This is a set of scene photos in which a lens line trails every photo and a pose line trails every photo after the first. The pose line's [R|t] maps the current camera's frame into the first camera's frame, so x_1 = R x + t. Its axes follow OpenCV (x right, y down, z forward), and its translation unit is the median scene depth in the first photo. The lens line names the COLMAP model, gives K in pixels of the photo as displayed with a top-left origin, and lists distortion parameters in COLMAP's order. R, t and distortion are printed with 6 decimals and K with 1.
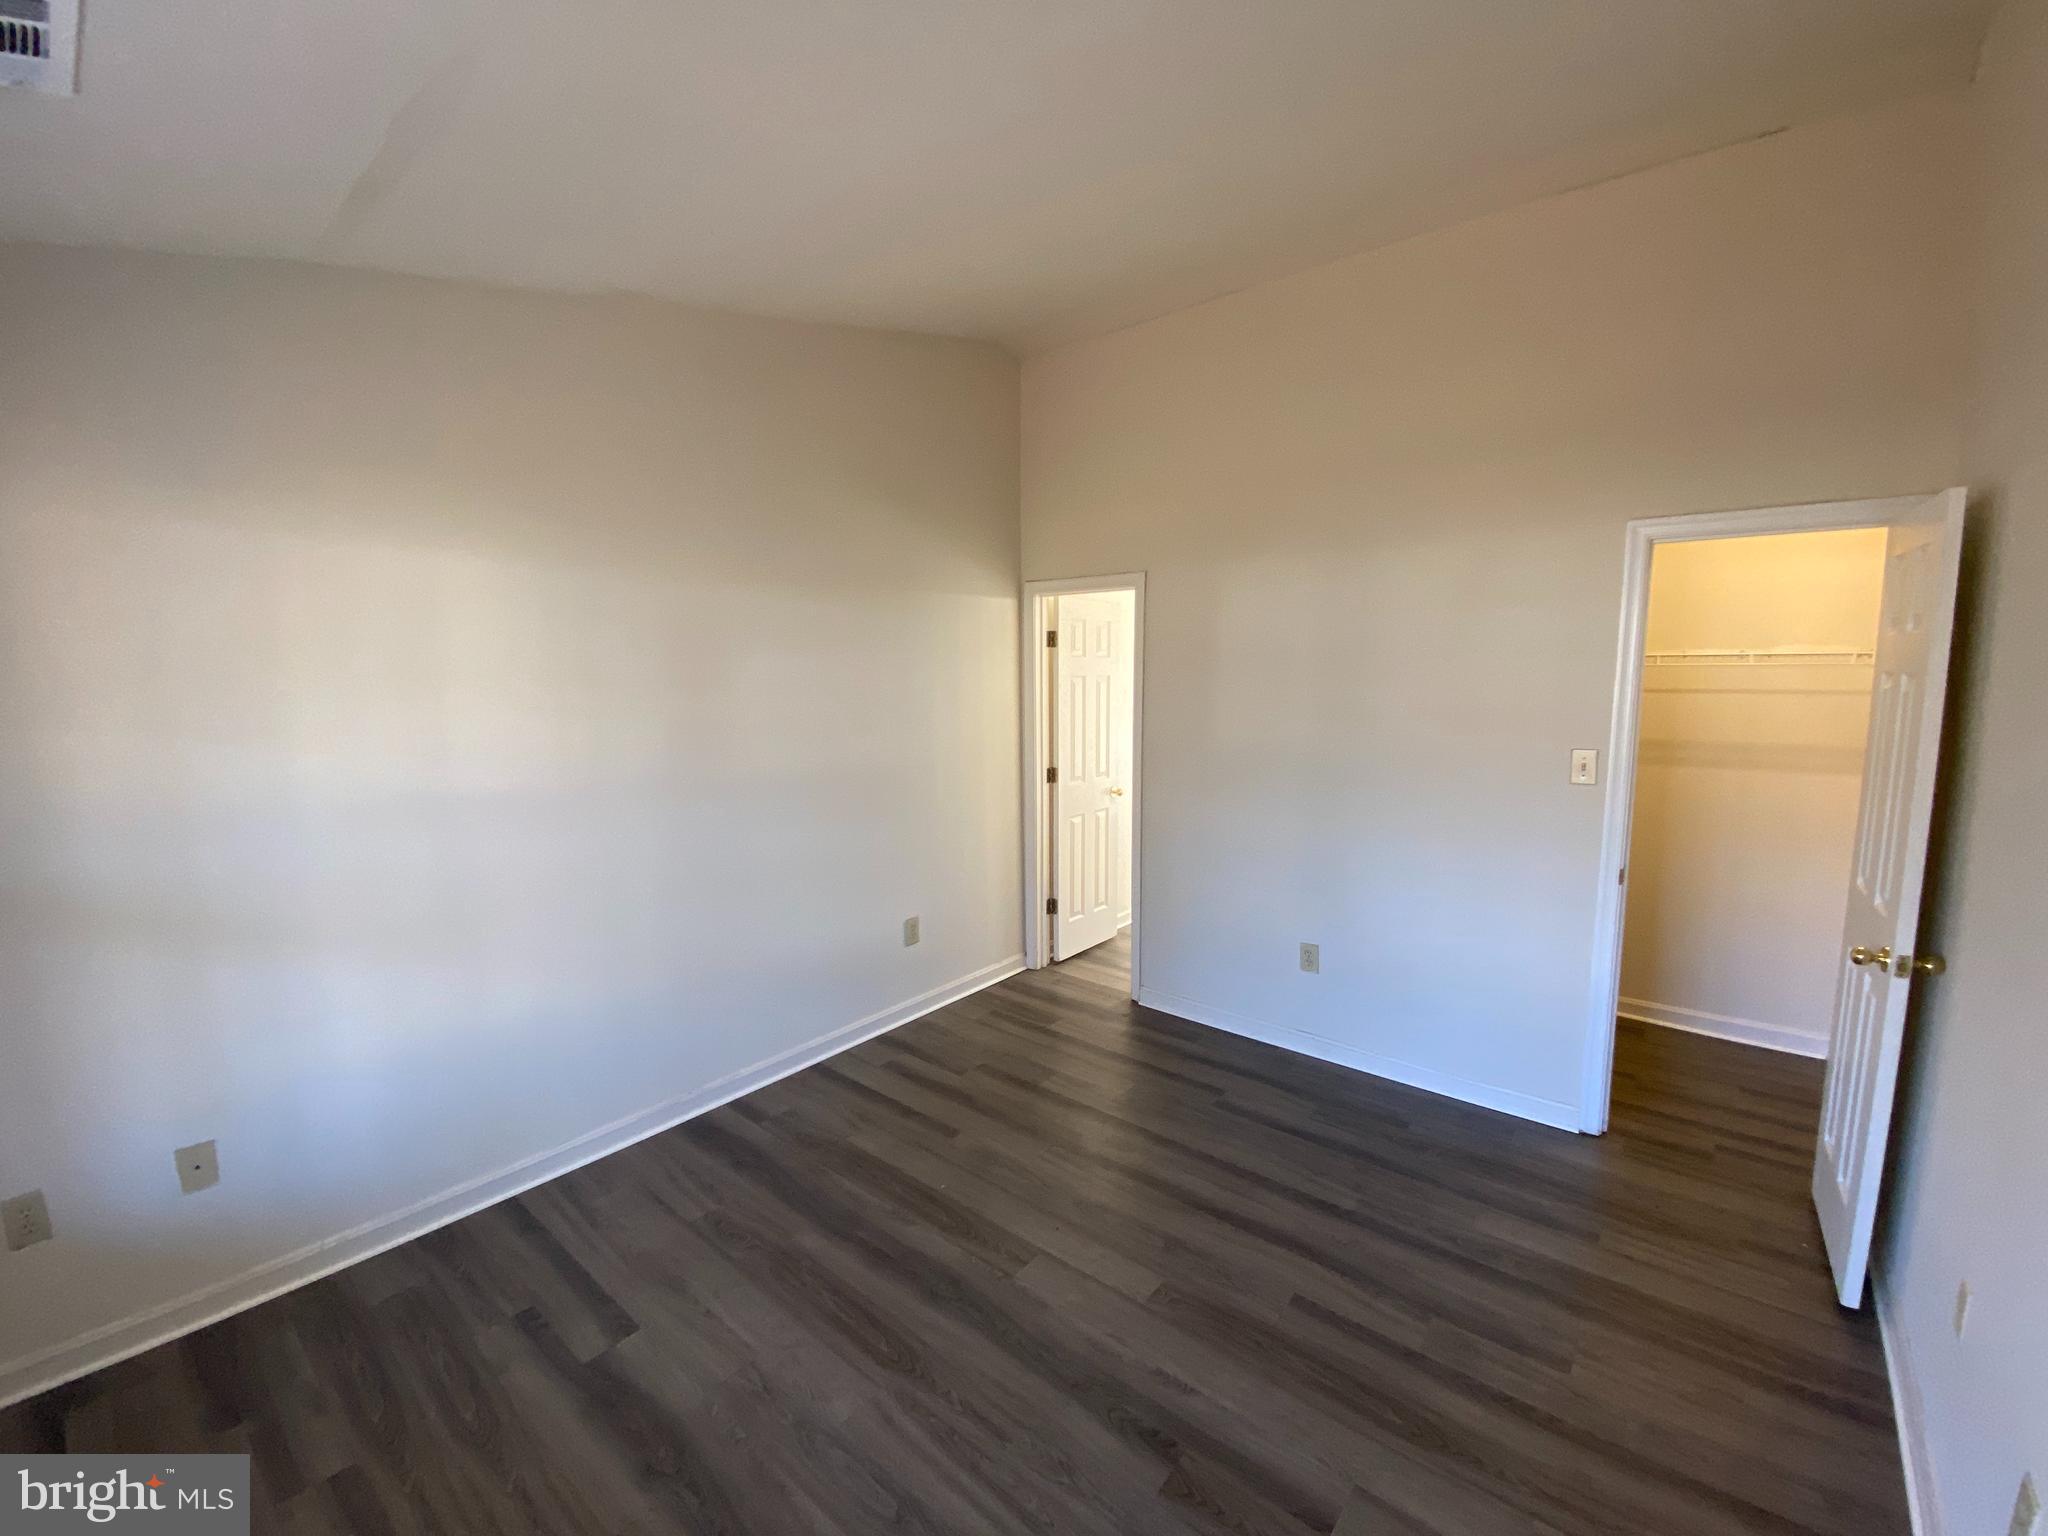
lens RADIAL K [[845.8, 0, 1031.2], [0, 845.8, 774.8], [0, 0, 1]] dist [0.012174, -0.005453]
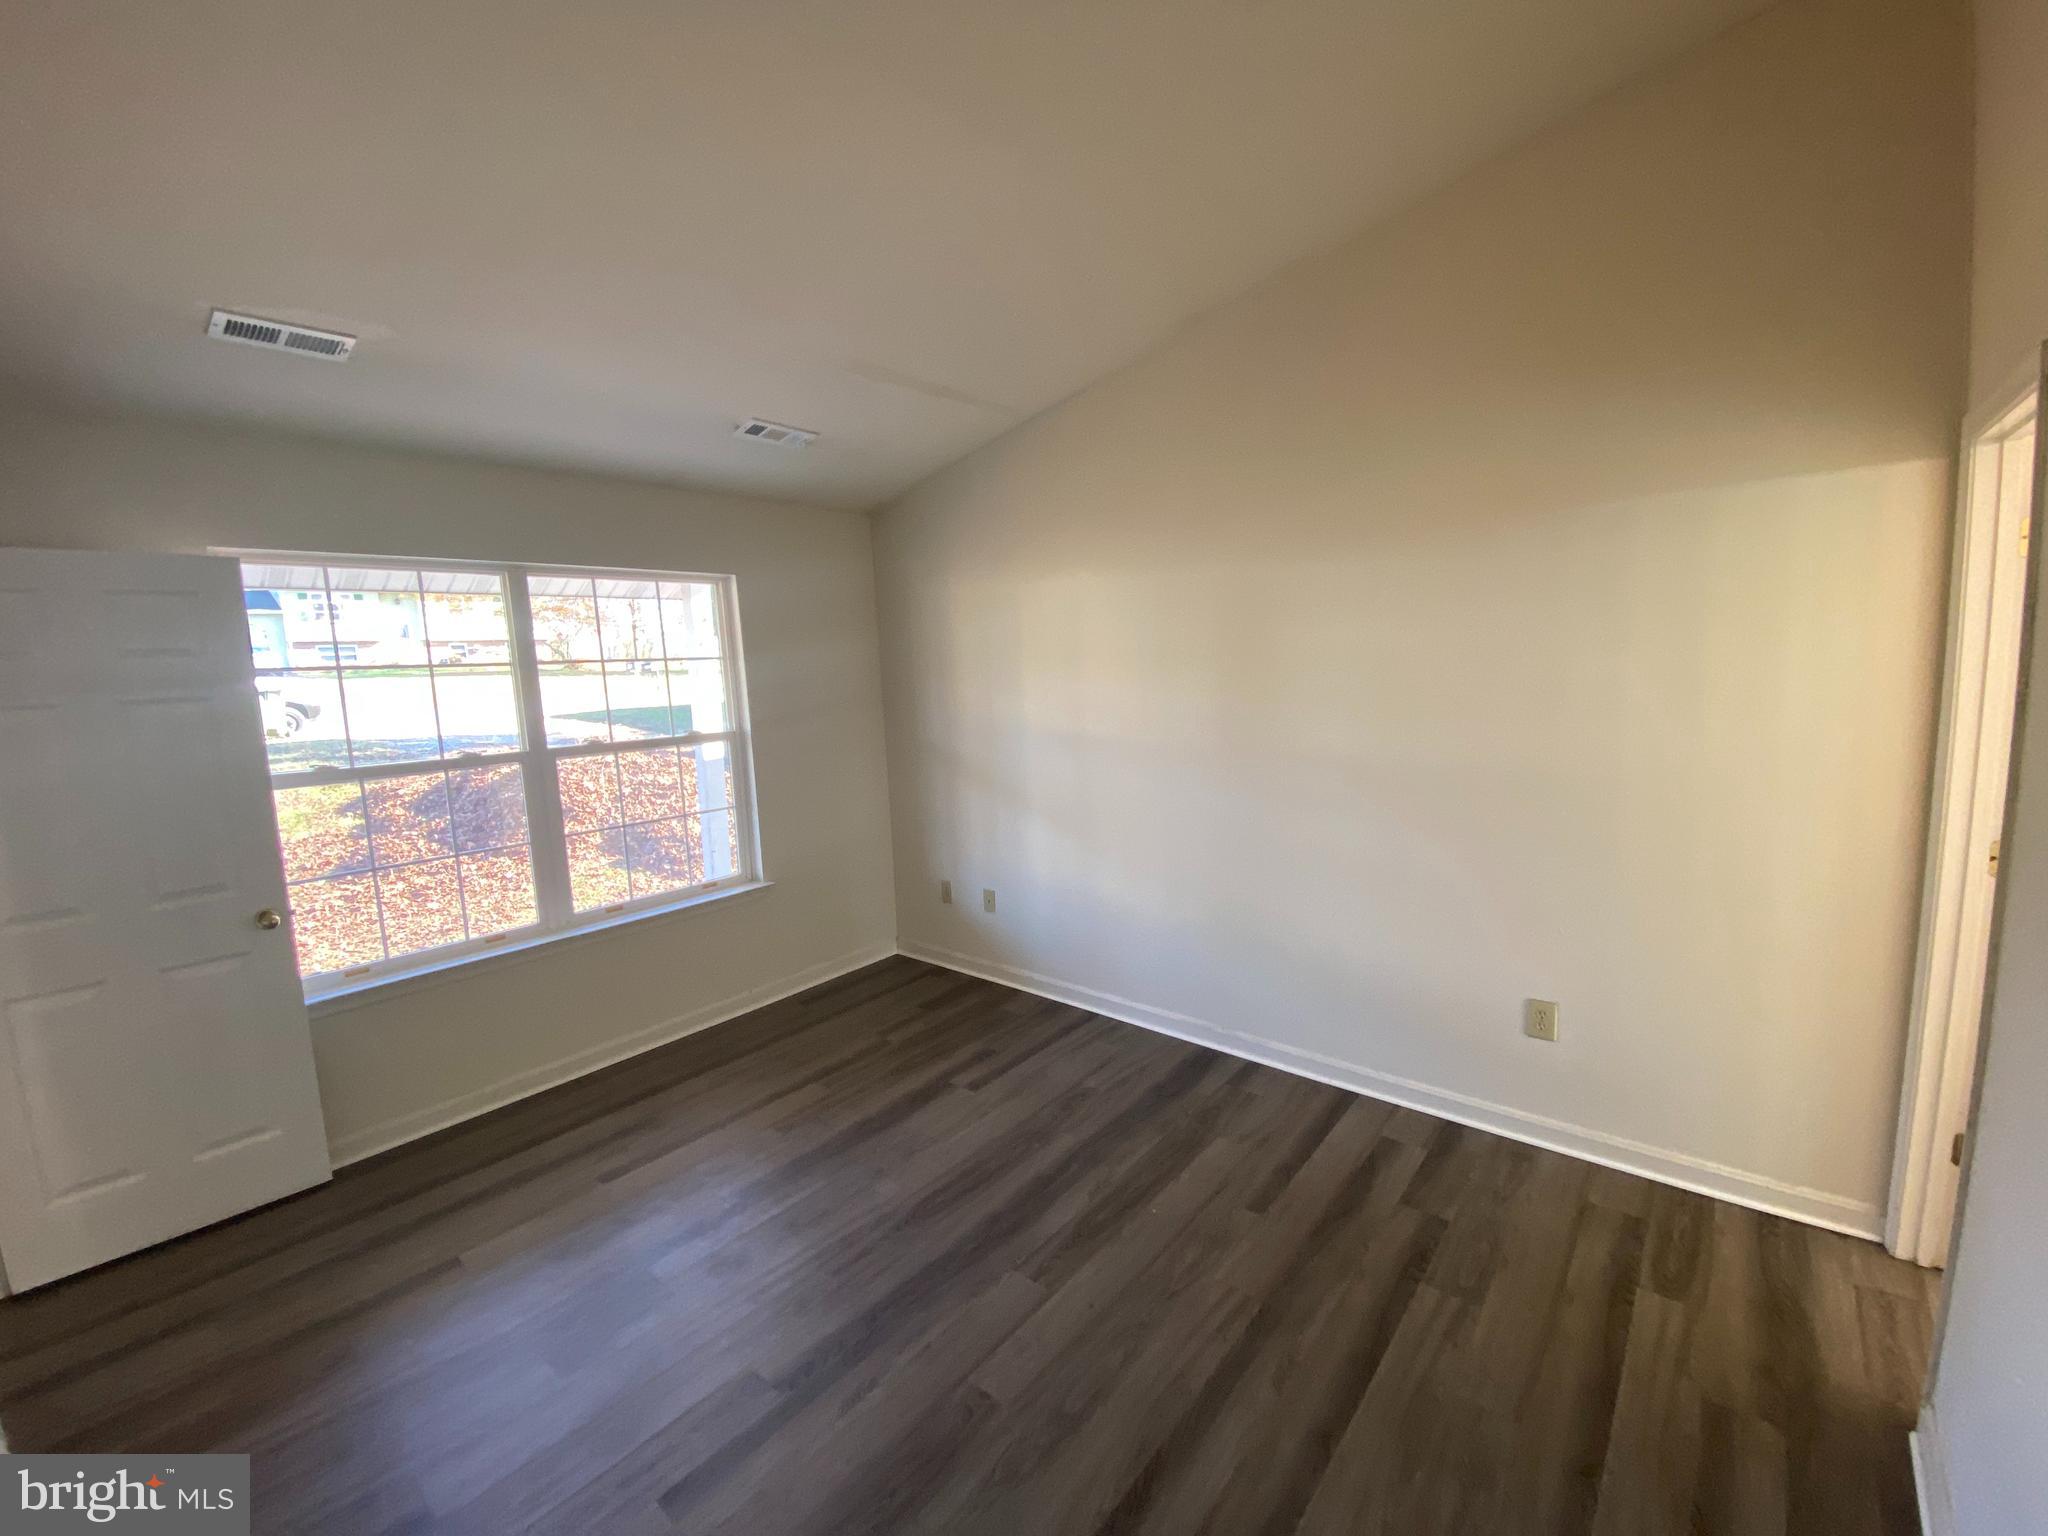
lens RADIAL K [[845.8, 0, 1024.6], [0, 845.8, 769.9], [0, 0, 1]] dist [0.012174, -0.005453]
pose [[-0.017027, 0.139089, -0.990133, 0.777270], [-0.090289, 0.986017, 0.140063, -0.108860], [0.995770, 0.091783, -0.004230, 0.853091]]
